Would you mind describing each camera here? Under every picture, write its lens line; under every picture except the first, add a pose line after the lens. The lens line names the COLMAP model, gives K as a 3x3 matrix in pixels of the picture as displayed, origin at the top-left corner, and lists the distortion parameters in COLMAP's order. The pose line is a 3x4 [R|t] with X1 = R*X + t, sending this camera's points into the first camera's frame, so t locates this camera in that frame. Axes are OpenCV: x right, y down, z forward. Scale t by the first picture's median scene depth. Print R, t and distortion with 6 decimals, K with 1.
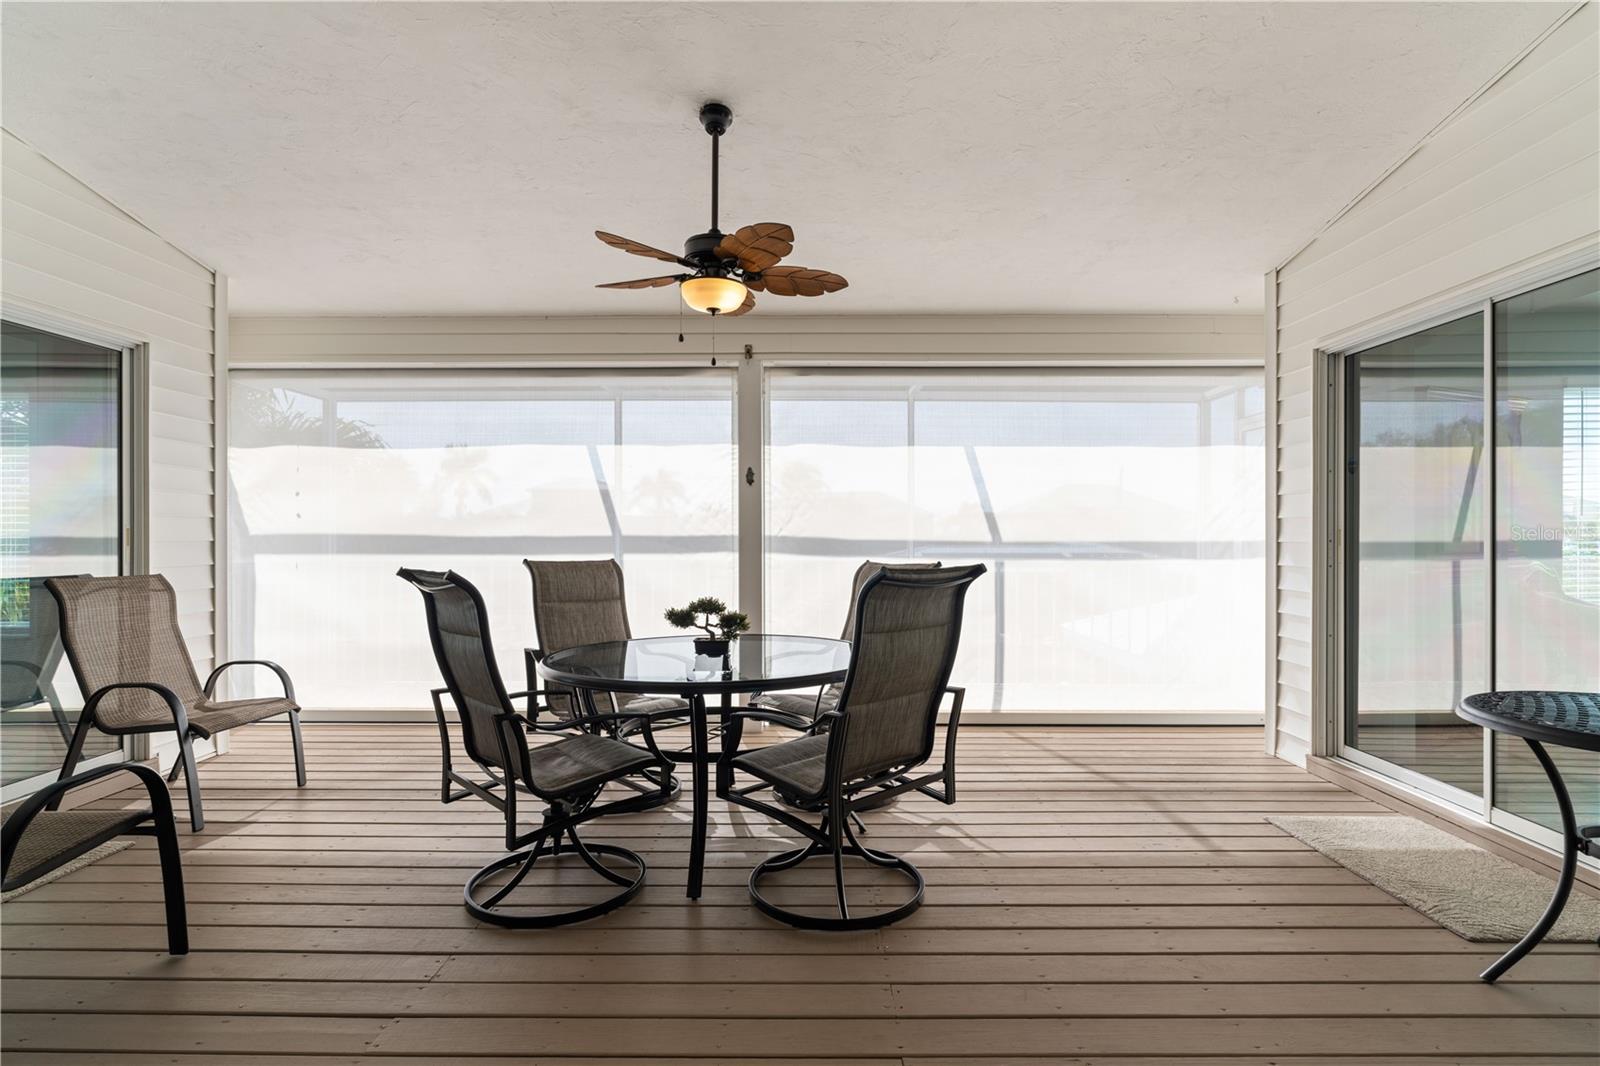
lens RADIAL K [[782.6, 0, 797.5], [0, 782.6, 547.0], [0, 0, 1]] dist [-0.014053, 0.000089]
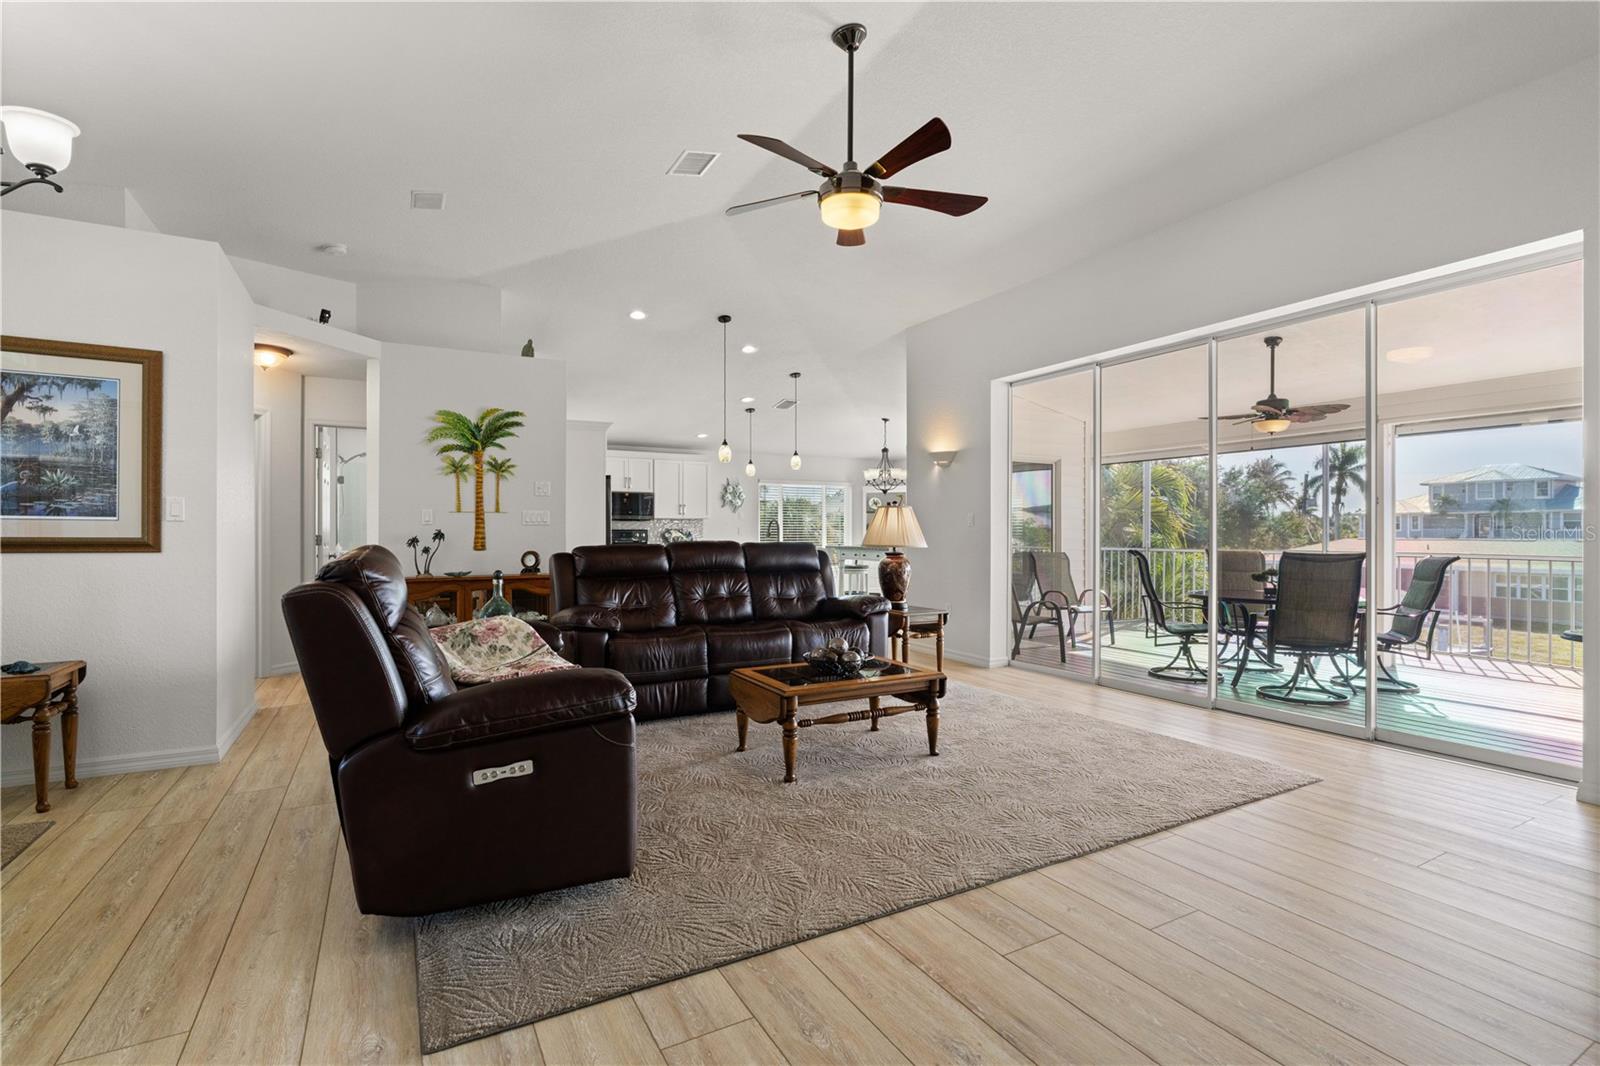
lens RADIAL K [[734.9, 0, 799.1], [0, 734.9, 525.5], [0, 0, 1]] dist [0.000794, 0.000023]
pose [[0.487030, -0.009822, -0.873330, 0.973591], [-0.001177, 0.999928, -0.011903, -0.025654], [0.873384, 0.006825, 0.486984, -1.059659]]
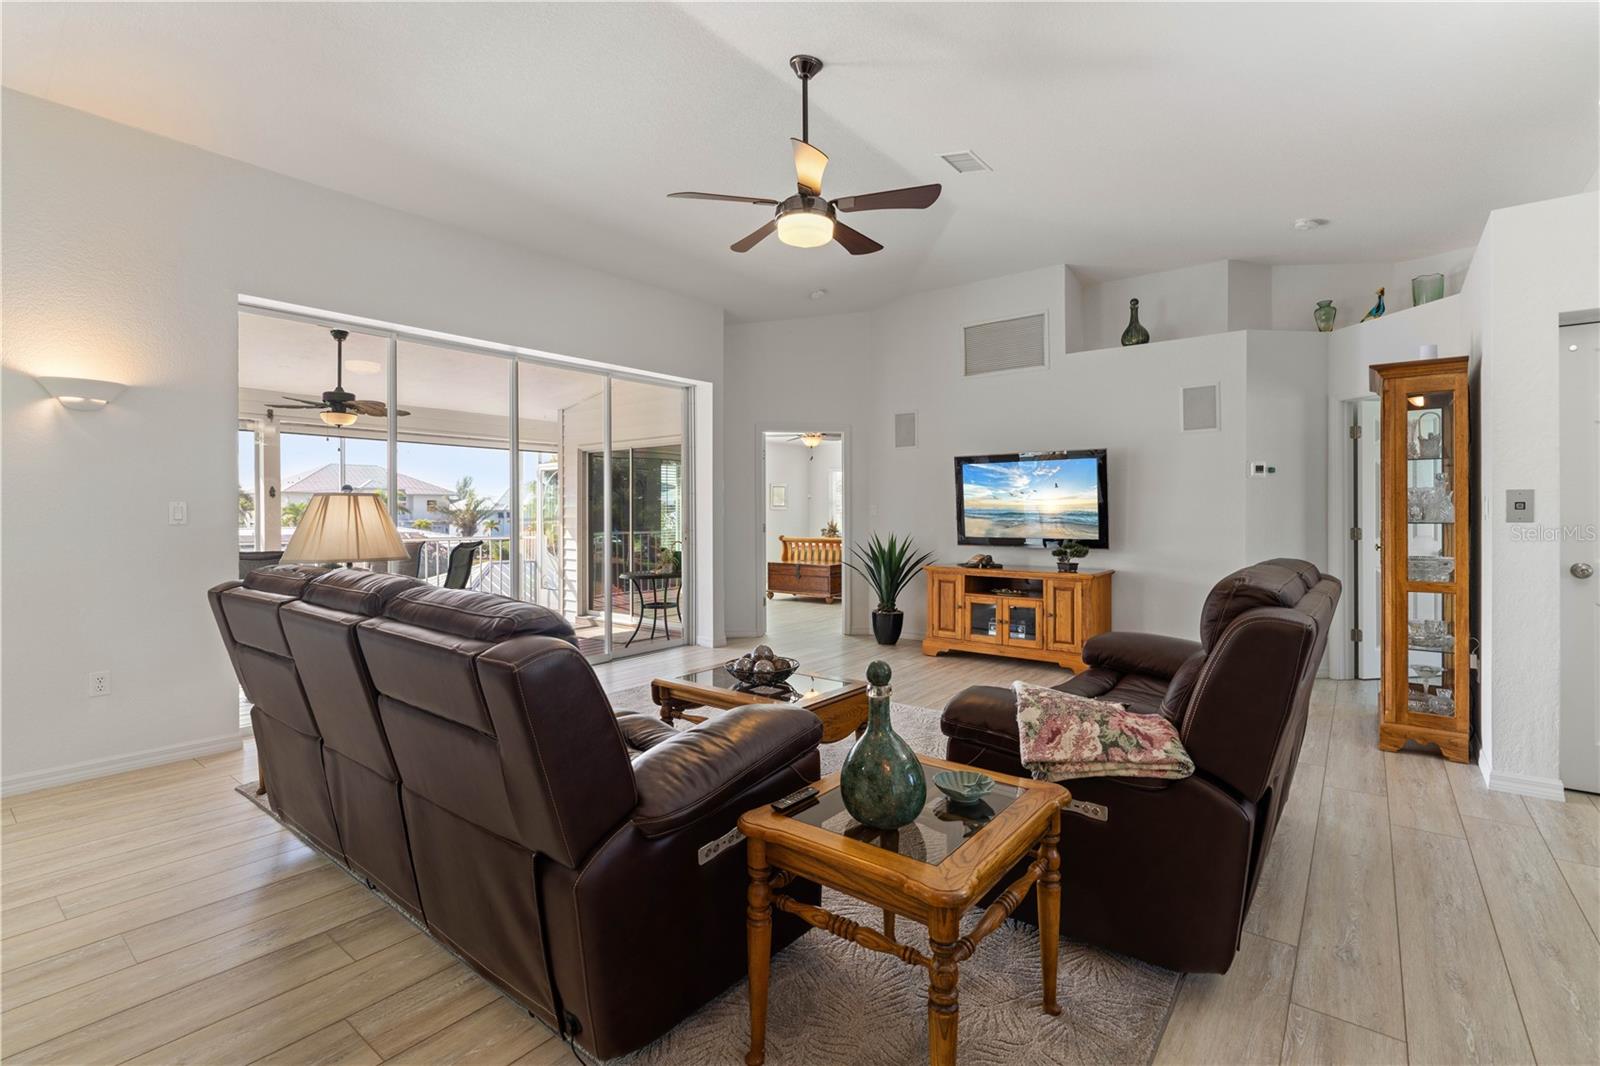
lens RADIAL K [[734.9, 0, 799.1], [0, 734.9, 525.5], [0, 0, 1]] dist [0.000794, 0.000023]
pose [[0.609946, -0.015654, 0.792288, -0.893007], [0.004134, 0.999854, 0.016572, -0.061759], [-0.792432, -0.006833, 0.609922, -1.155205]]
